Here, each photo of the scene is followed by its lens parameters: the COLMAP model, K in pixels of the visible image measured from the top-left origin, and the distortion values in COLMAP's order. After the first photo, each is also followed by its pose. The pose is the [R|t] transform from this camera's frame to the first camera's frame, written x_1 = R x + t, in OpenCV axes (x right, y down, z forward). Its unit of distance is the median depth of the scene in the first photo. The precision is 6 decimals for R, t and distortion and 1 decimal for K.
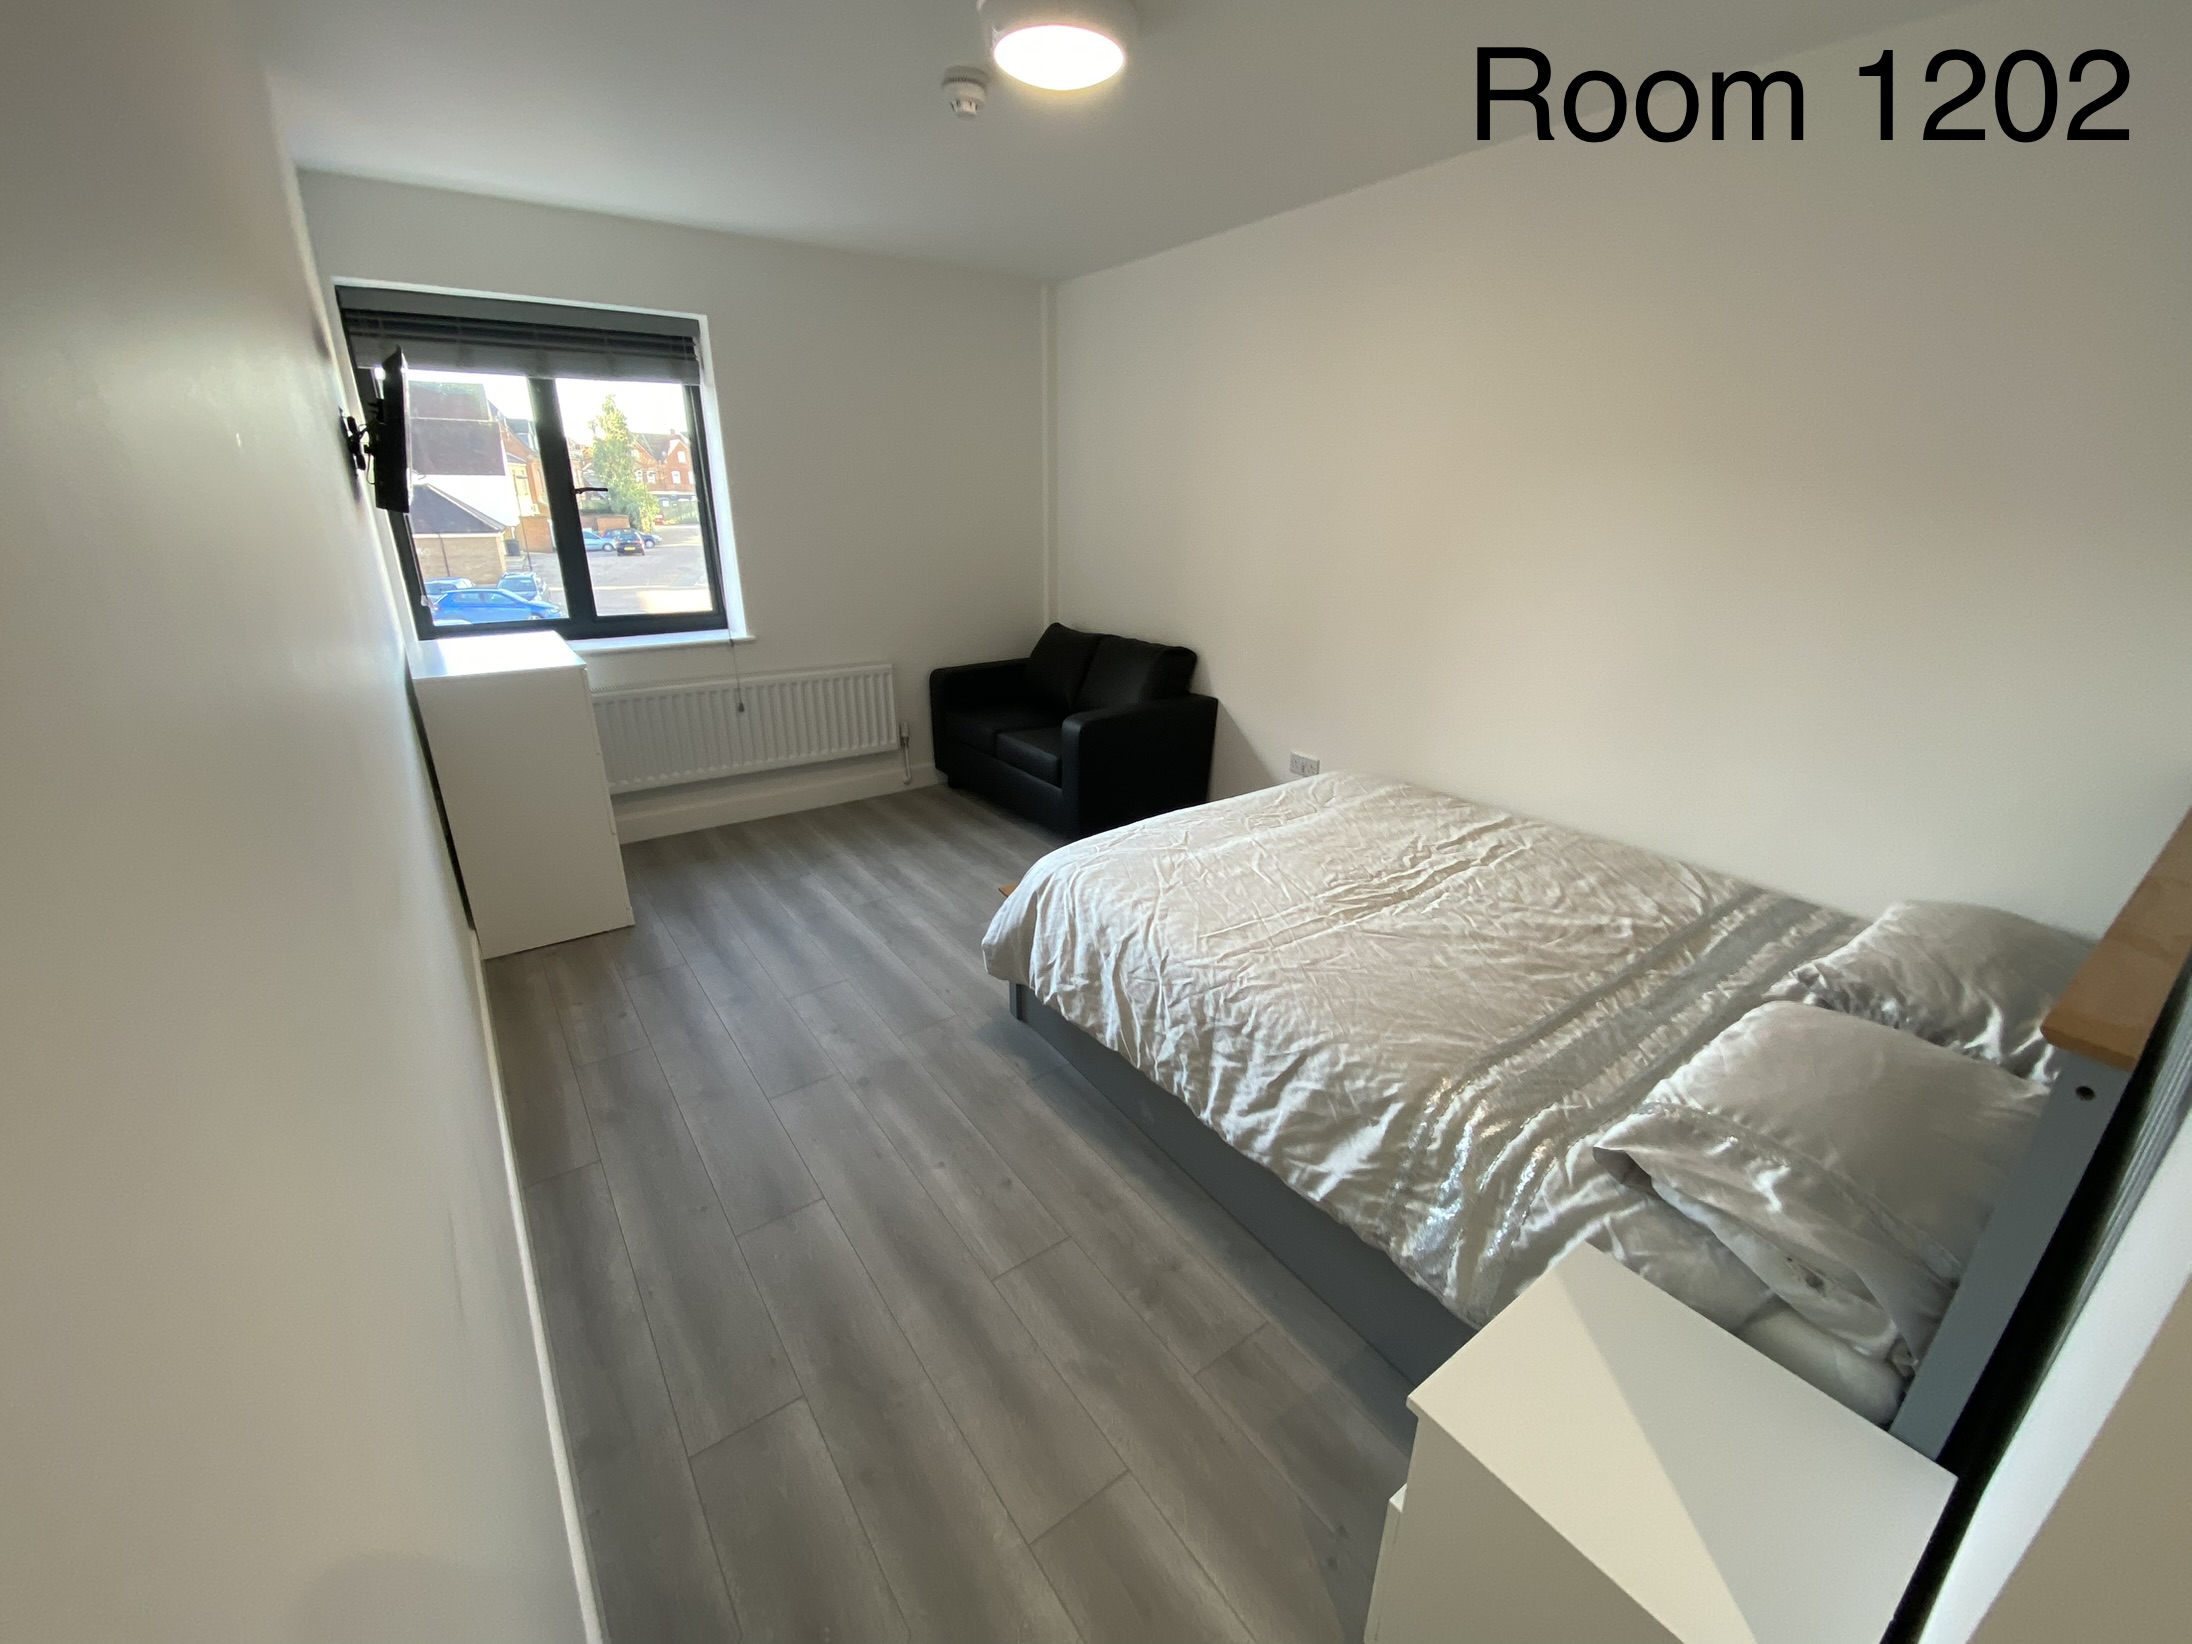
lens RADIAL K [[870.7, 0, 1091.9], [0, 870.7, 823.9], [0, 0, 1]] dist [0.024209, -0.000104]
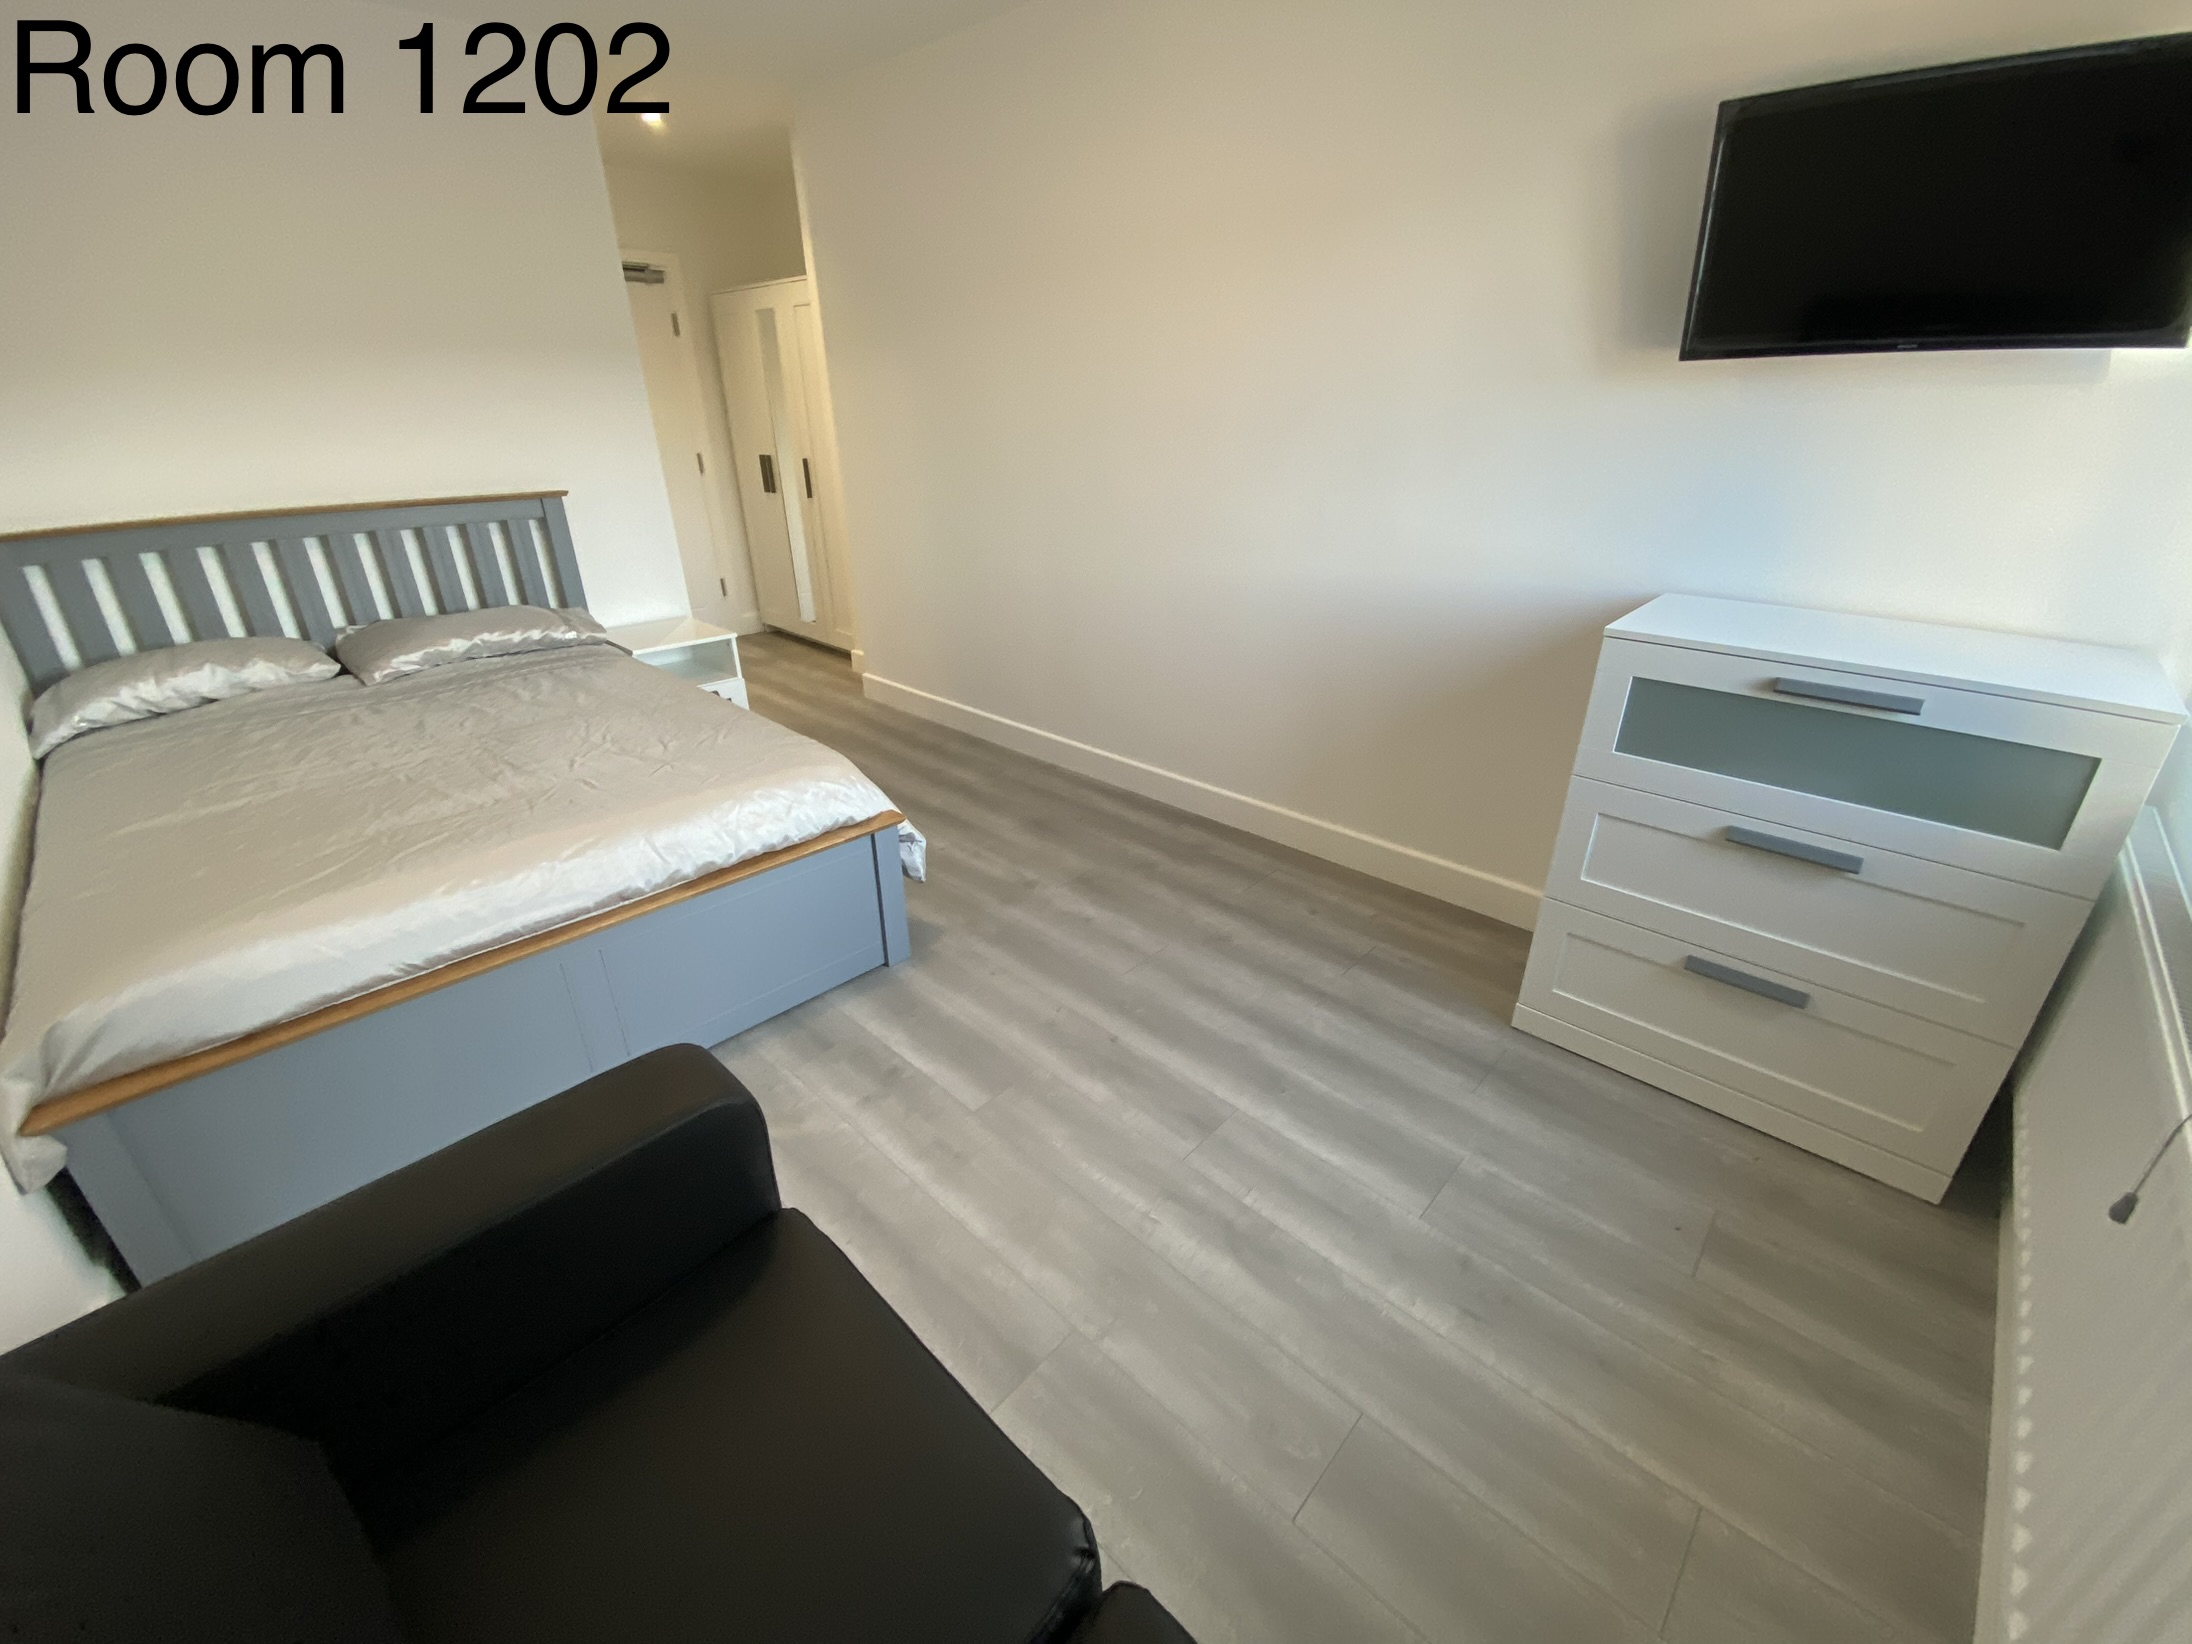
lens RADIAL K [[870.7, 0, 1091.9], [0, 870.7, 823.9], [0, 0, 1]] dist [0.024209, -0.000104]
pose [[-0.982035, 0.078530, -0.171582, -0.132083], [-0.070212, 0.691932, 0.718540, -0.527977], [0.175150, 0.717679, -0.673988, 1.533483]]
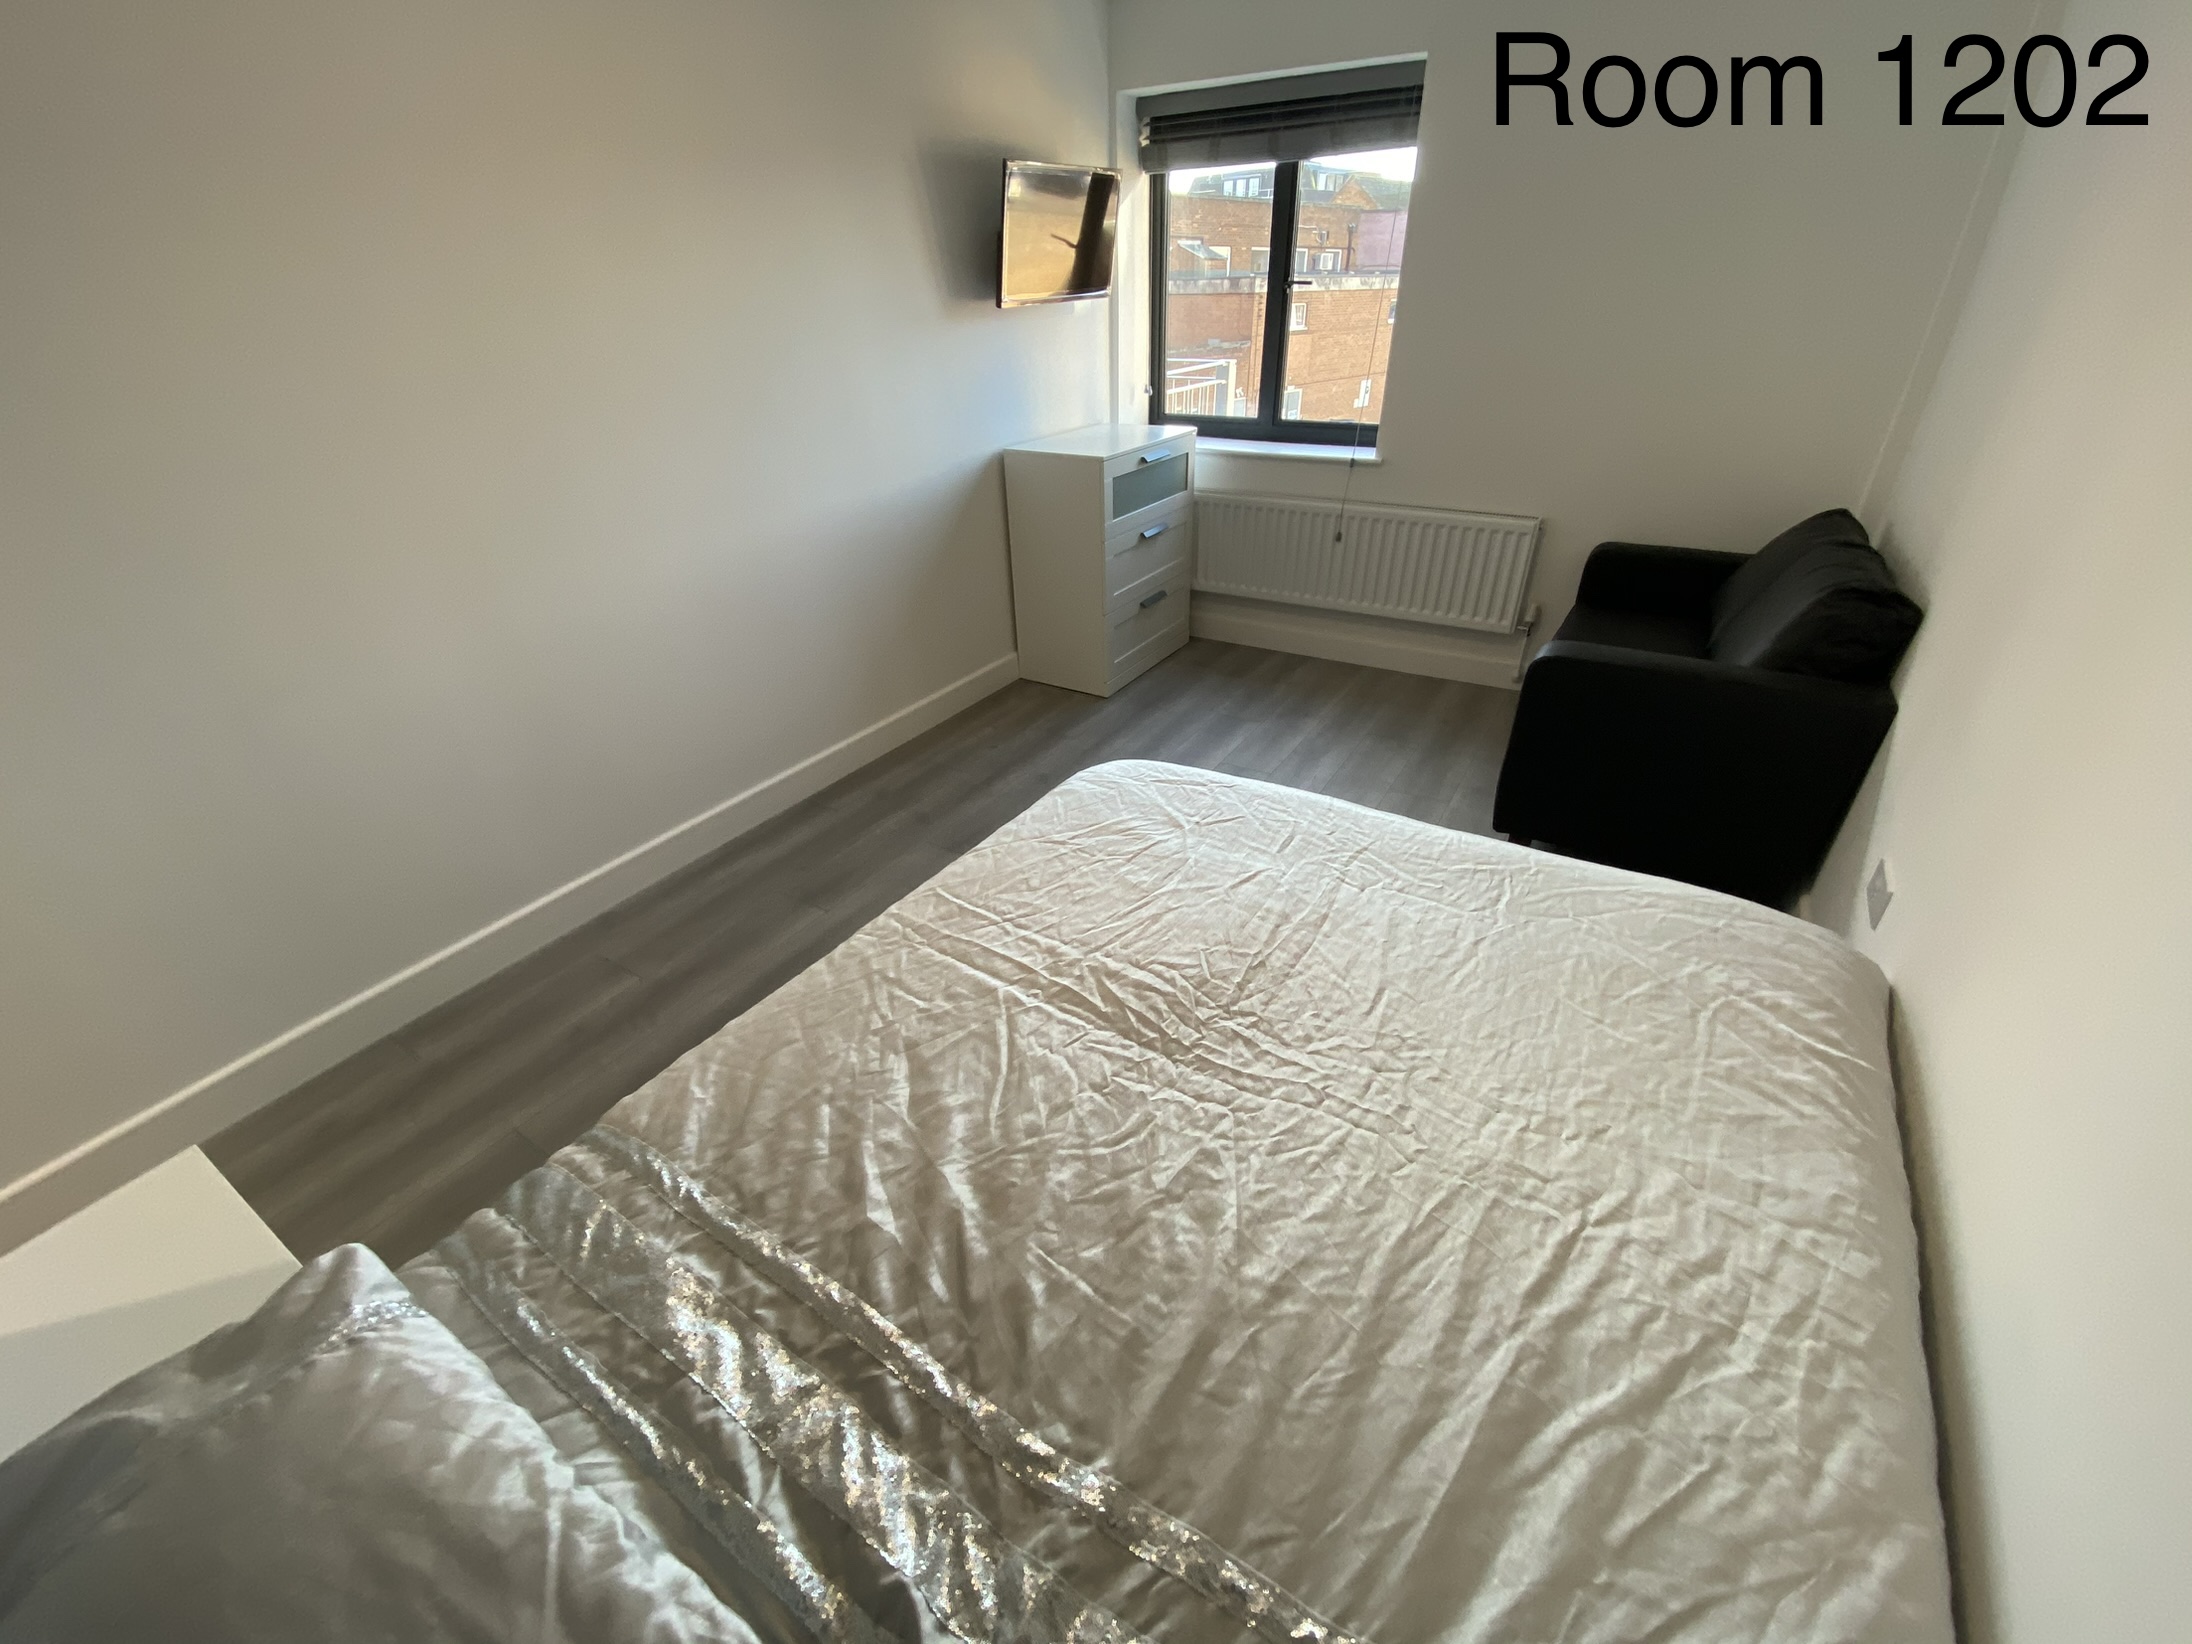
lens RADIAL K [[870.7, 0, 1091.9], [0, 870.7, 823.9], [0, 0, 1]] dist [0.024209, -0.000104]
pose [[0.377091, 0.464142, -0.801483, 0.576453], [-0.302492, 0.879632, 0.367078, -0.188653], [0.875386, 0.104021, 0.472100, 0.540328]]
